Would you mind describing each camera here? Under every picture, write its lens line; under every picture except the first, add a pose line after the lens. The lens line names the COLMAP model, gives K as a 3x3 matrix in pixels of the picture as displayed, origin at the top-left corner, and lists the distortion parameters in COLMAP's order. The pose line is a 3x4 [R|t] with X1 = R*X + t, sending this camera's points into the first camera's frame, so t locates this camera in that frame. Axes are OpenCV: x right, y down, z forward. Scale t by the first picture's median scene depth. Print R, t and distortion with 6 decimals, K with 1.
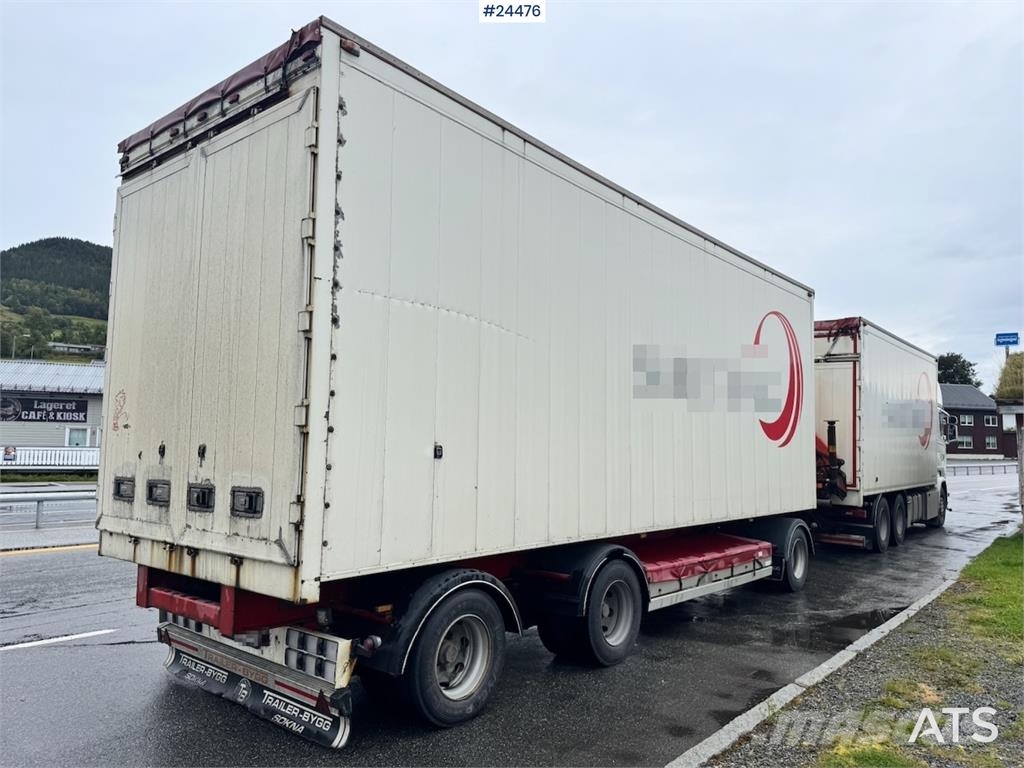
lens RADIAL K [[709.4, 0, 517.1], [0, 709.4, 382.9], [0, 0, 1]] dist [0.118059, -0.199476]
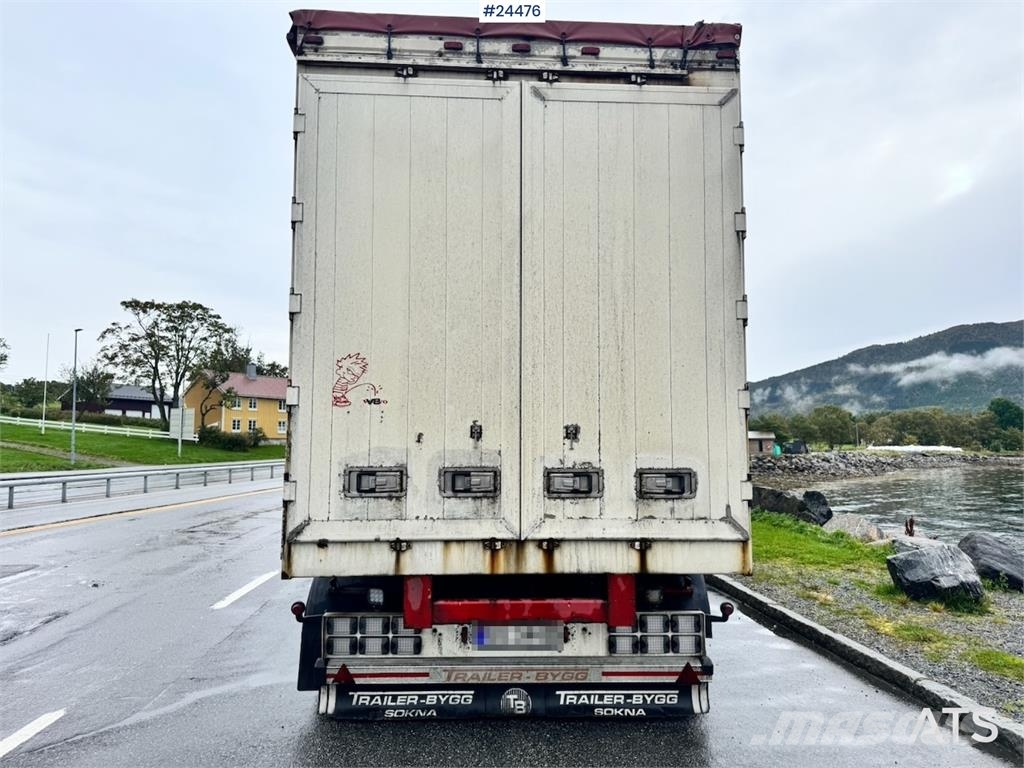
lens RADIAL K [[709.4, 0, 517.1], [0, 709.4, 382.9], [0, 0, 1]] dist [0.118059, -0.199476]
pose [[0.729753, 0.055205, 0.681479, -1.130327], [-0.059907, 0.998064, -0.016700, 0.053192], [-0.681081, -0.028638, 0.731648, 0.401941]]
